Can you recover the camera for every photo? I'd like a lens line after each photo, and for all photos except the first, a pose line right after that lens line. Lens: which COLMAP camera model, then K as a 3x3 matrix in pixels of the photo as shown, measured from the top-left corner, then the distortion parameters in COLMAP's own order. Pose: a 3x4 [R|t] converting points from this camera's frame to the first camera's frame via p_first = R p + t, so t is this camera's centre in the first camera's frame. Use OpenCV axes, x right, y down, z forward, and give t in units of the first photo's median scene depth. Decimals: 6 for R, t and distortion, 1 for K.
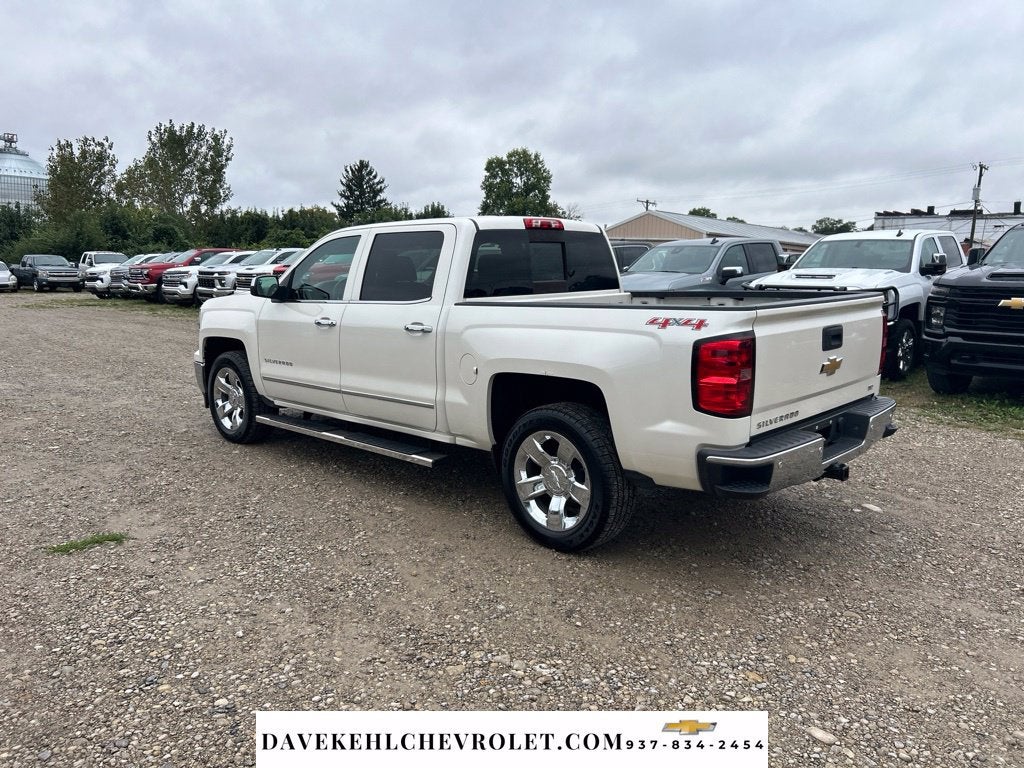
lens RADIAL K [[777.1, 0, 506.2], [0, 777.1, 364.8], [0, 0, 1]] dist [0.041136, -0.043459]
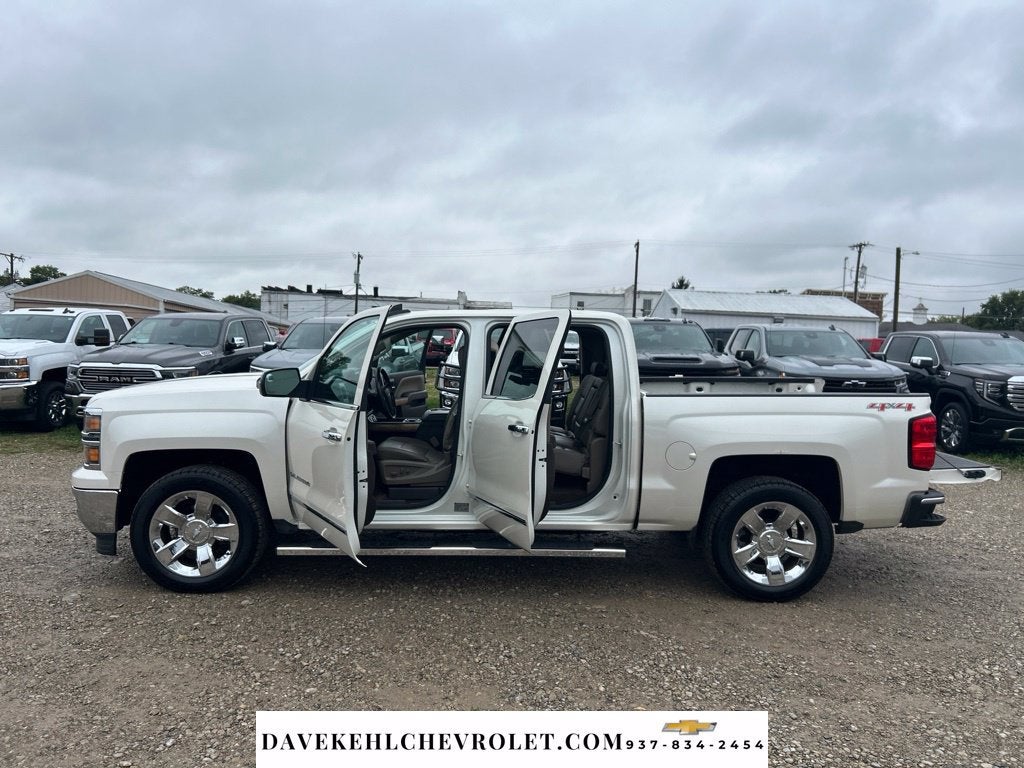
lens RADIAL K [[777.1, 0, 533.4], [0, 777.1, 377.0], [0, 0, 1]] dist [0.041136, -0.043459]
pose [[0.692400, -0.016406, 0.721327, -0.888137], [0.068231, 0.996750, -0.042825, -0.065403], [-0.718280, 0.078870, 0.691269, 0.358835]]
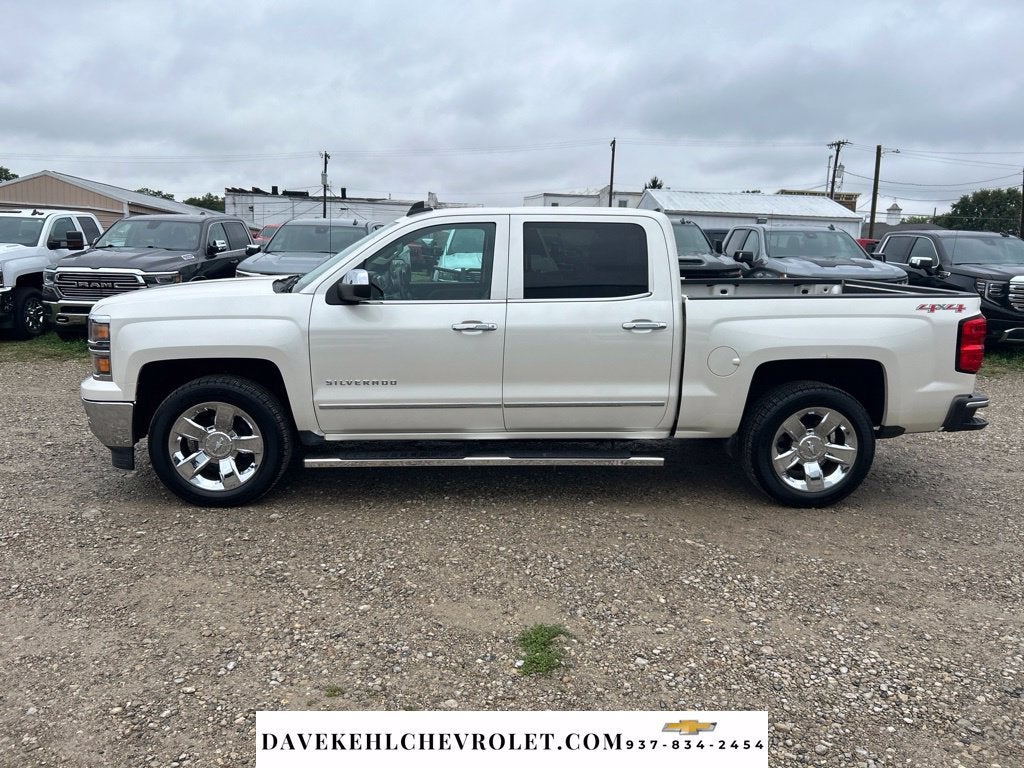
lens RADIAL K [[777.1, 0, 525.5], [0, 777.1, 368.9], [0, 0, 1]] dist [0.041136, -0.043459]
pose [[0.672564, -0.103520, 0.732763, -0.904660], [0.075301, 0.994602, 0.071396, -0.071753], [-0.736198, 0.007159, 0.676728, 0.451336]]
